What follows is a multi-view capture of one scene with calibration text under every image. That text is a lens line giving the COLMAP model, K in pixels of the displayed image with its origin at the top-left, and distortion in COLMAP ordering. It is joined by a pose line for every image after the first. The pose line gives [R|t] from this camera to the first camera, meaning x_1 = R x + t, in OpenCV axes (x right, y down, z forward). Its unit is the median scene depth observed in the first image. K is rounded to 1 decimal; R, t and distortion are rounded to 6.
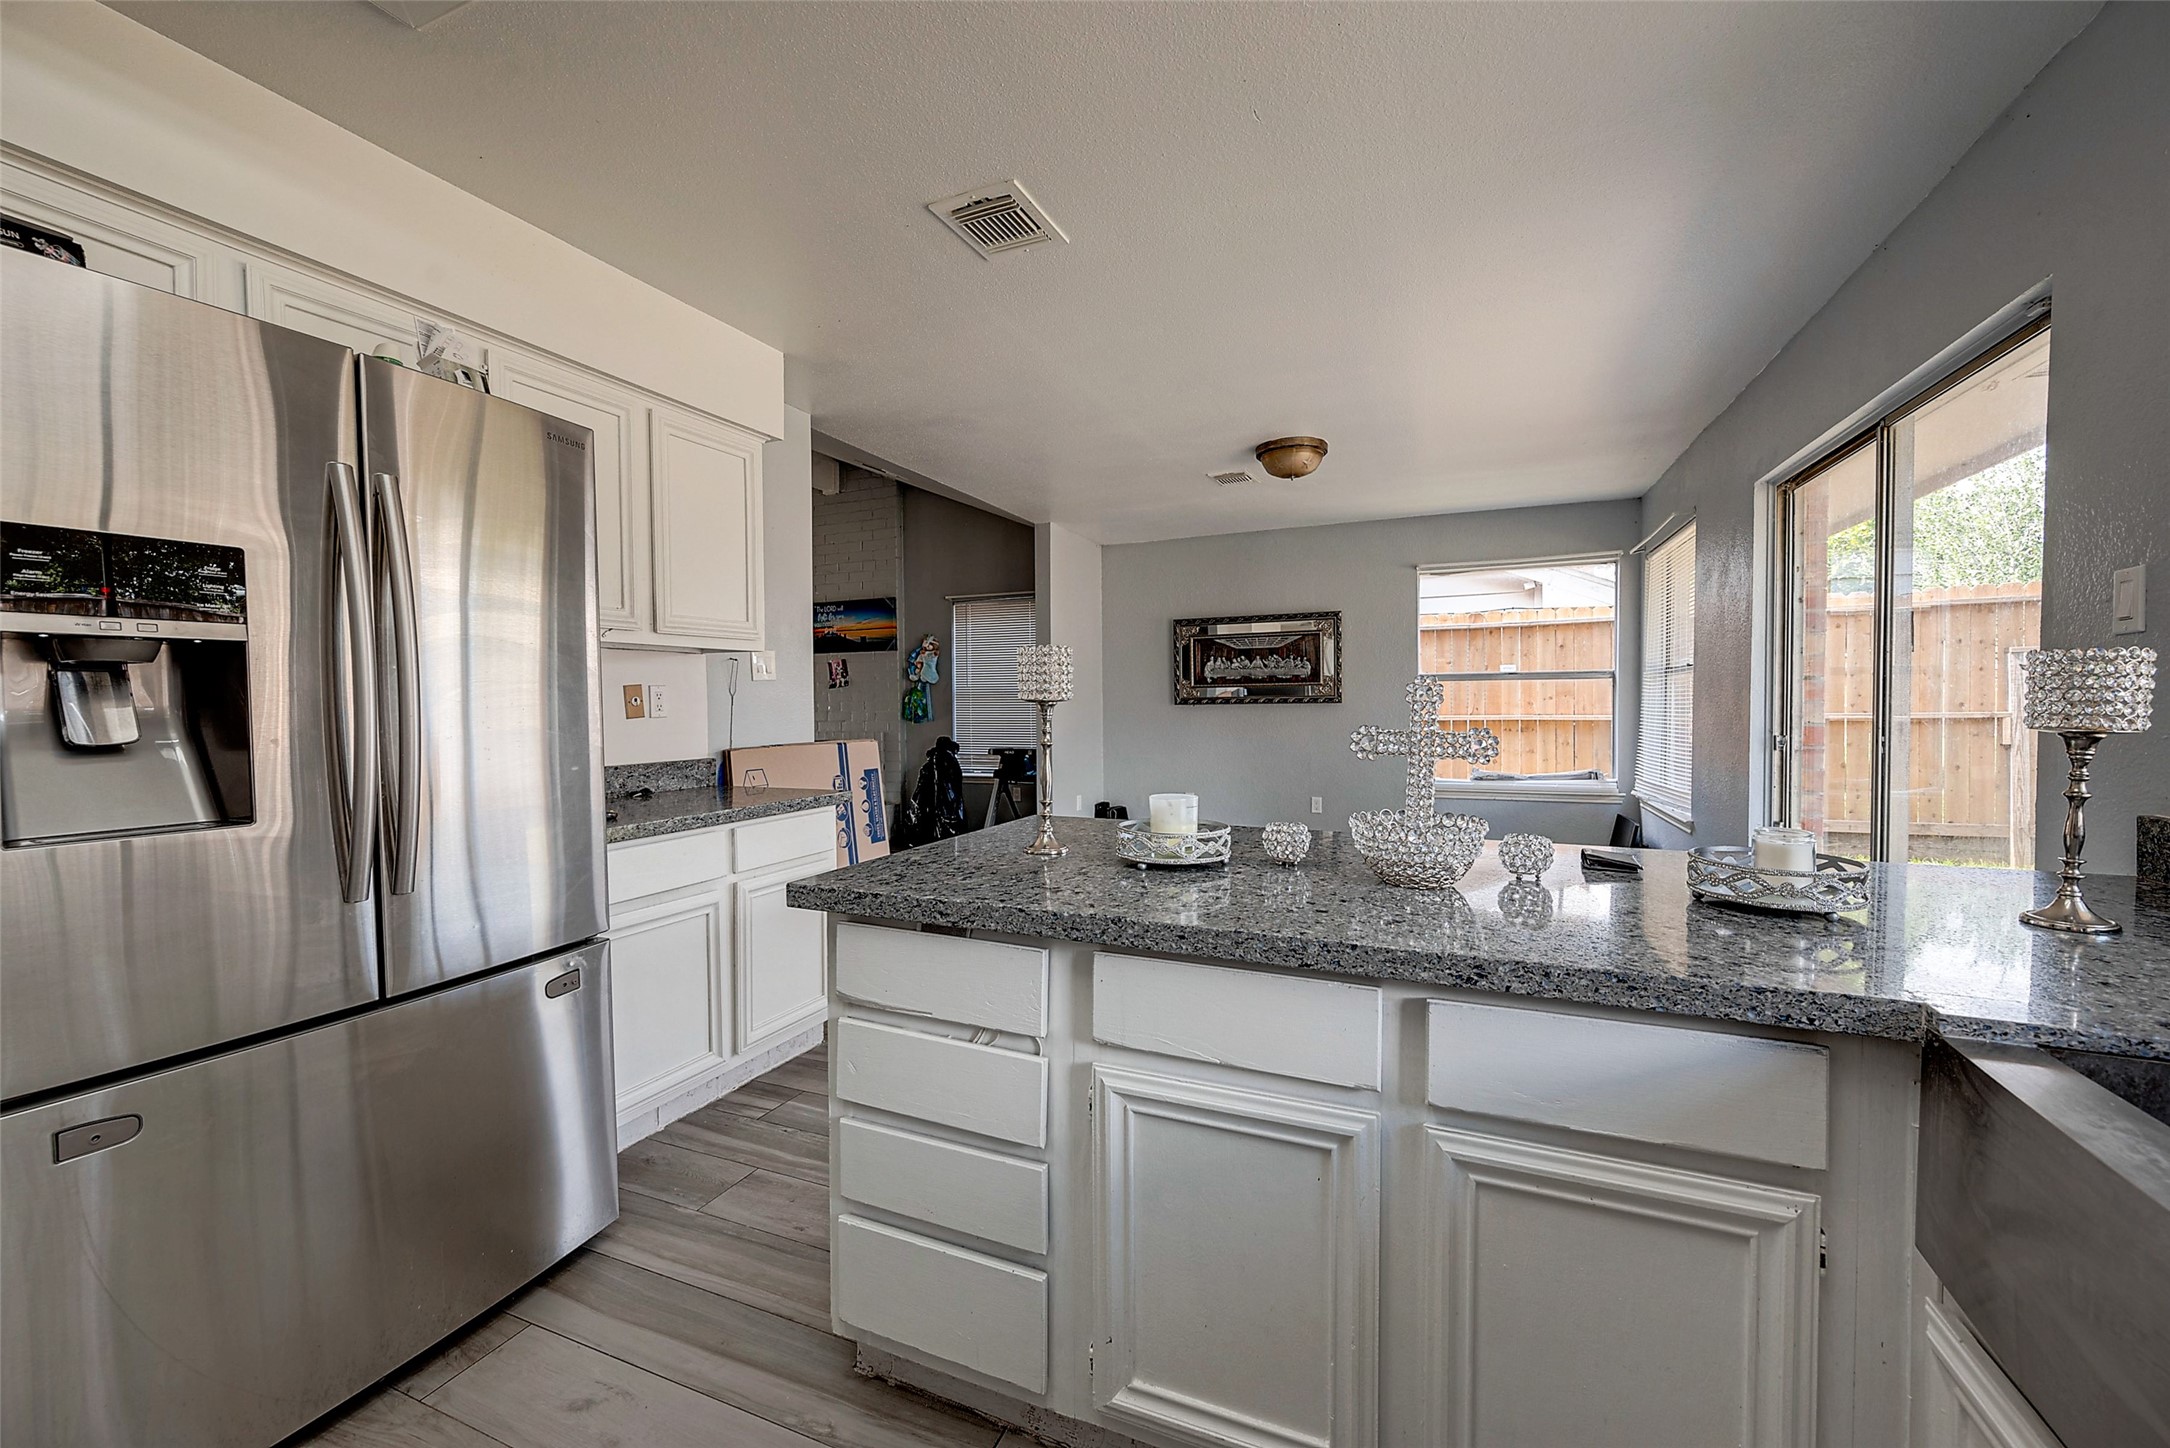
lens RADIAL K [[856.0, 0, 1085.0], [0, 856.0, 724.0], [0, 0, 1]] dist [0.000074, -0.000220]
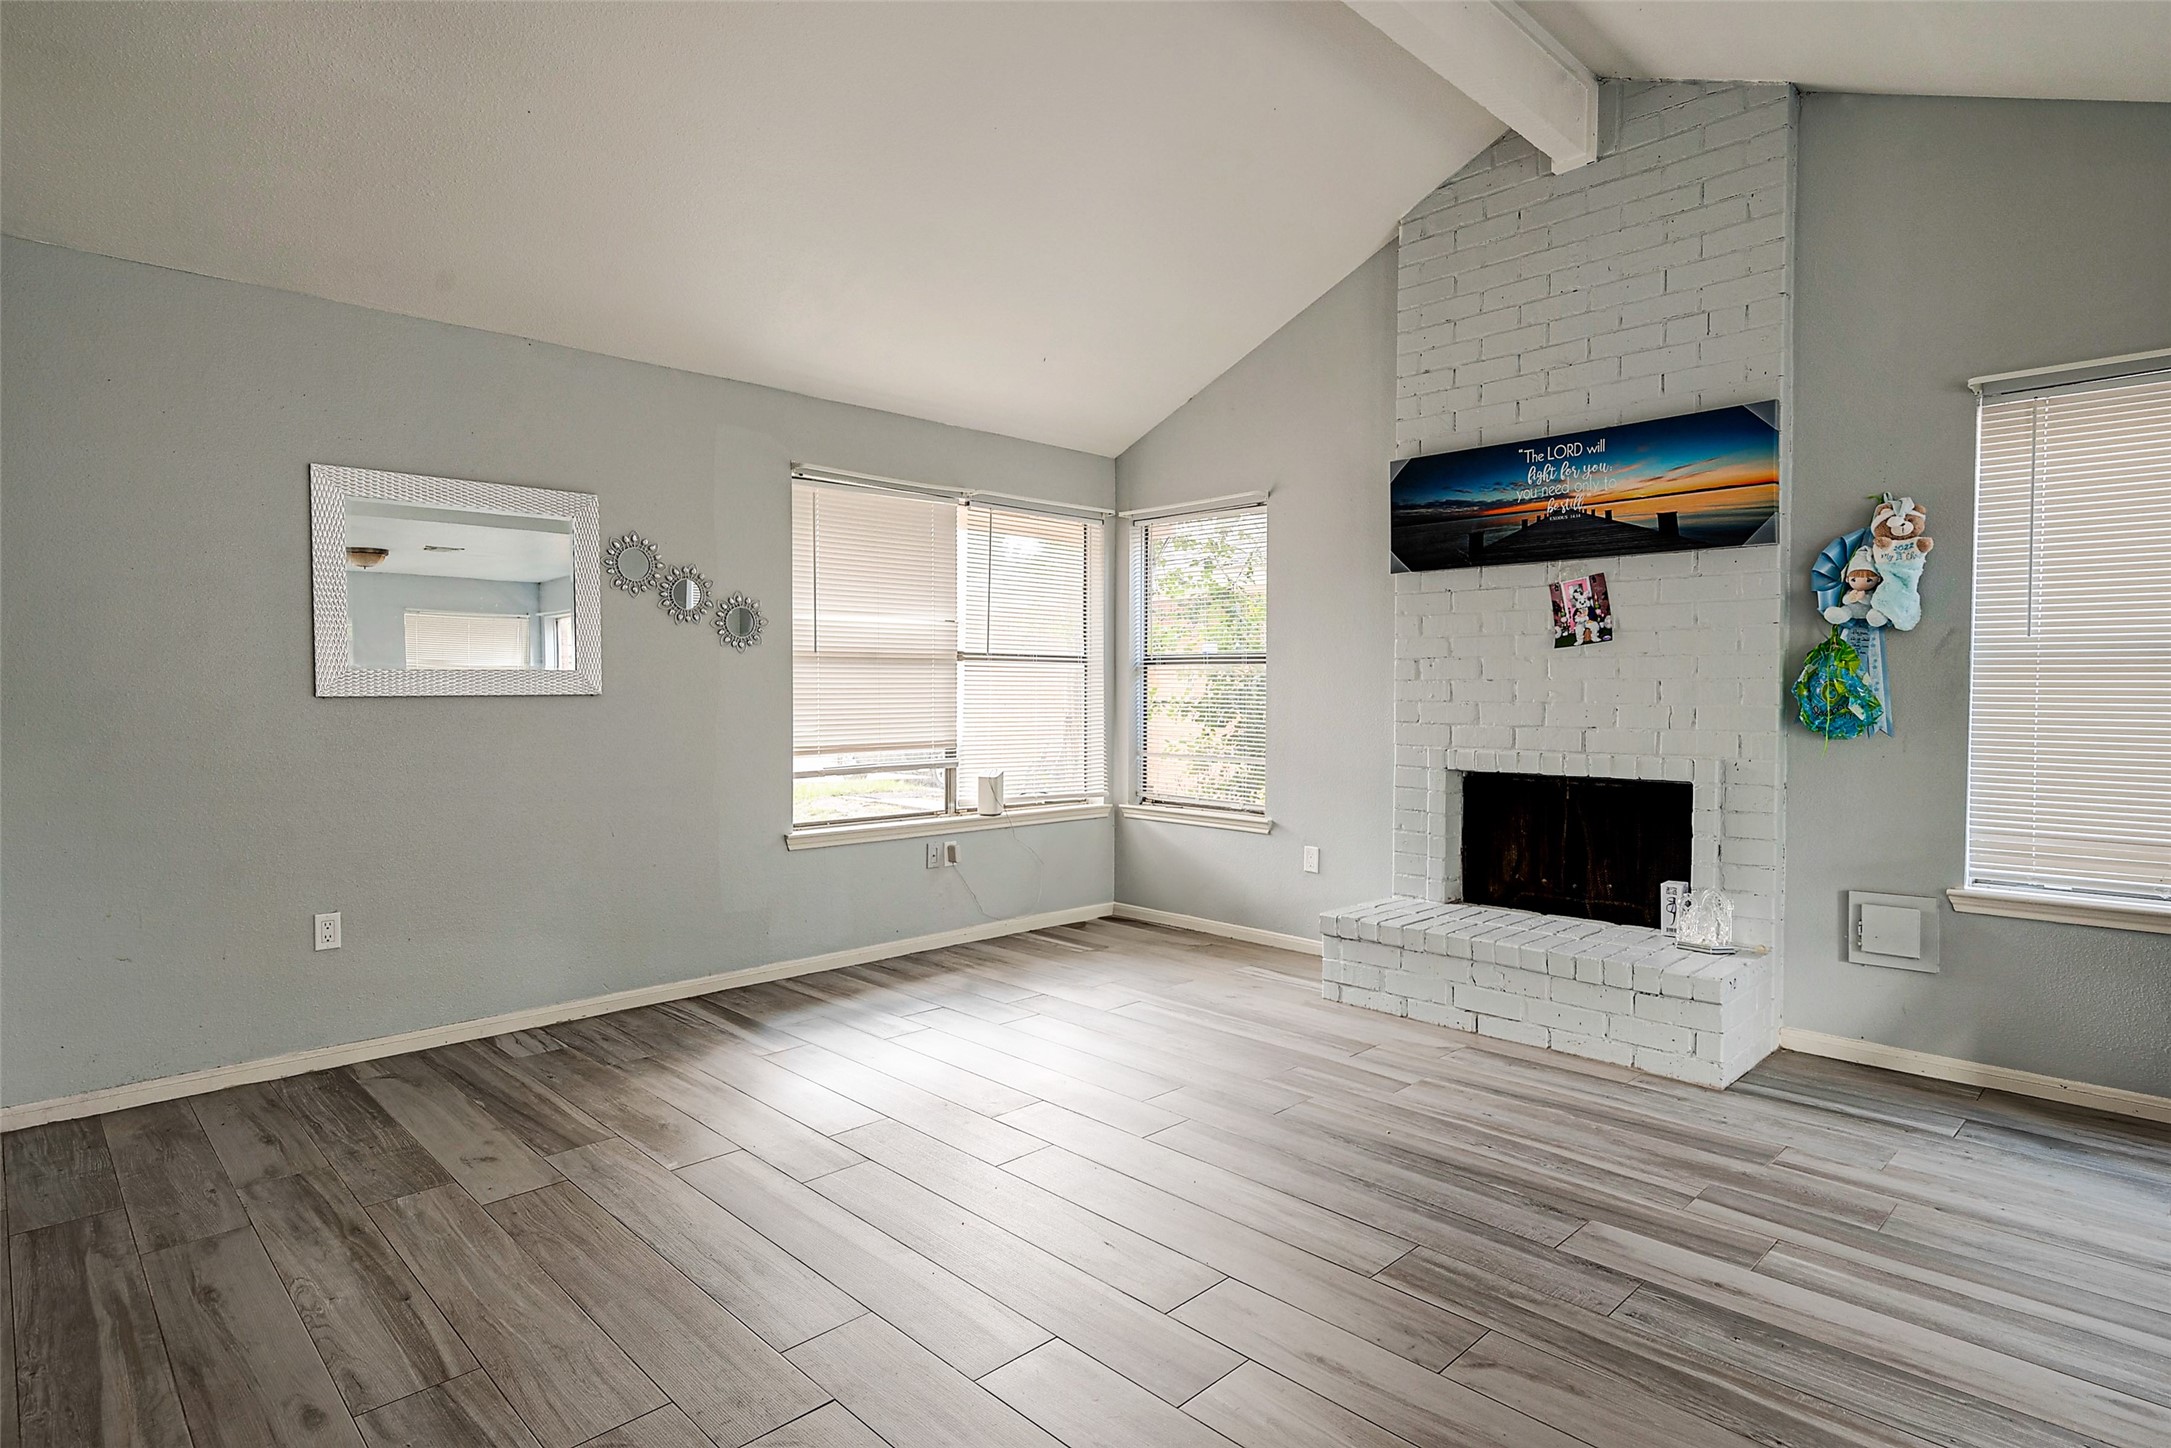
lens RADIAL K [[1144.9, 0, 1085.5], [0, 1144.9, 724.0], [0, 0, 1]] dist [-0.002677, 0.001951]
pose [[0.922500, 0.023276, -0.385294, -0.357089], [-0.020116, 0.999723, 0.012229, -0.008566], [0.385472, -0.003531, 0.922713, 0.497033]]
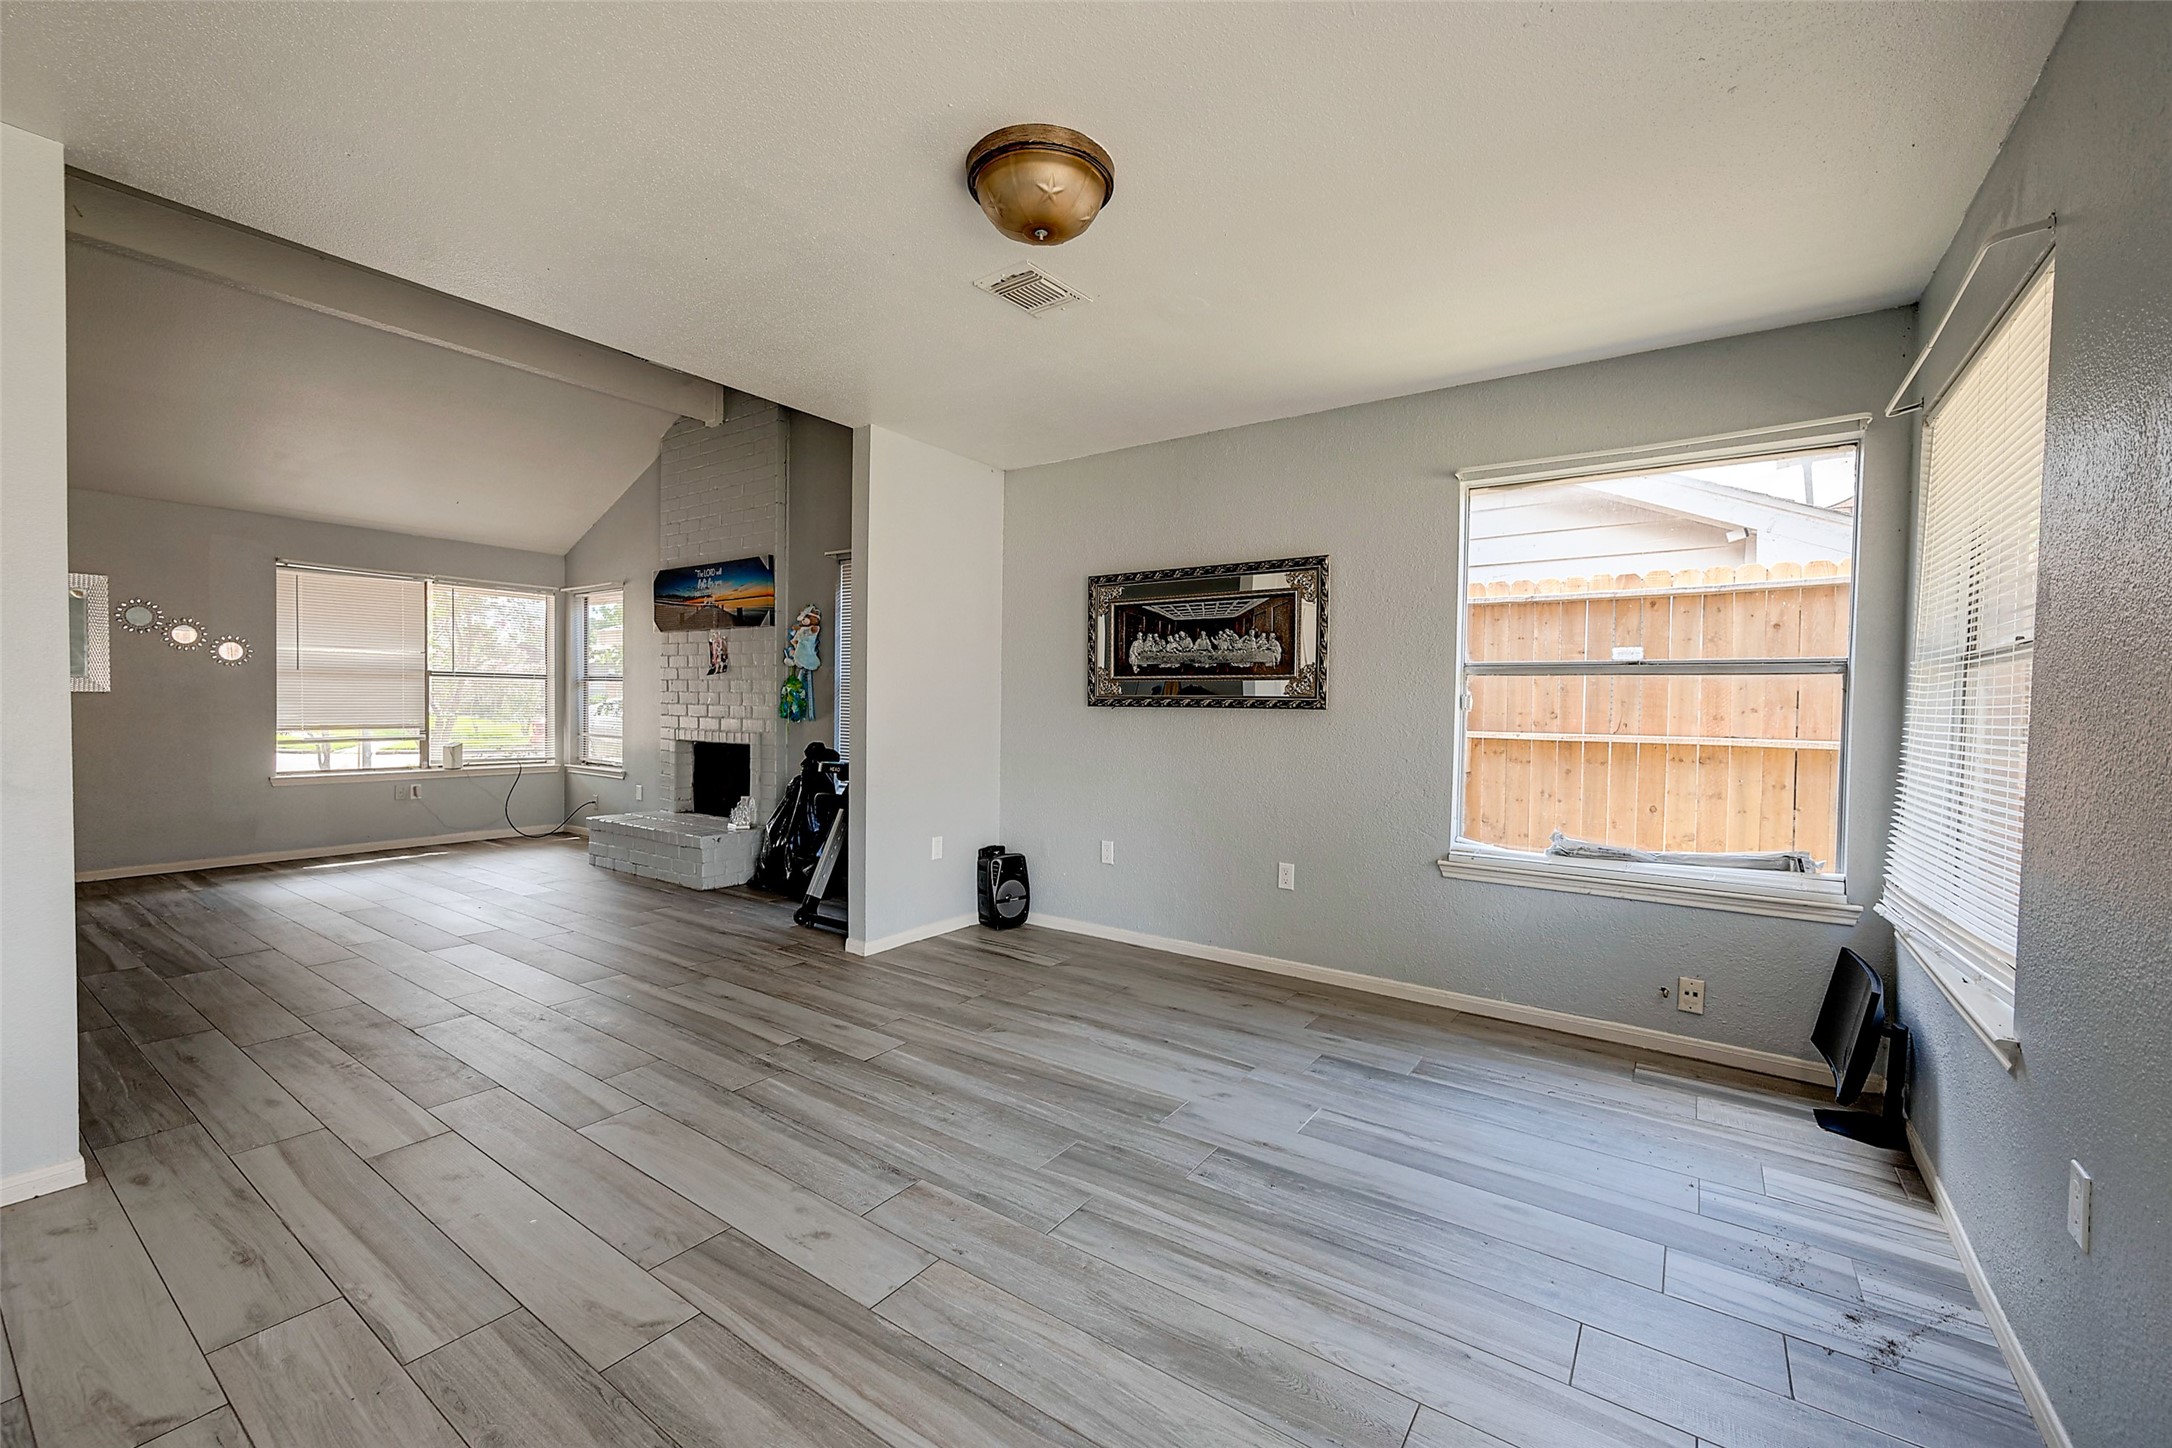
lens RADIAL K [[879.4, 0, 1086.0], [0, 879.4, 724.0], [0, 0, 1]] dist [0.000272, -0.000096]
pose [[0.978194, 0.028884, -0.205675, 0.249478], [-0.028977, 0.999577, 0.002561, -0.010729], [0.205662, 0.003454, 0.978617, 0.347939]]
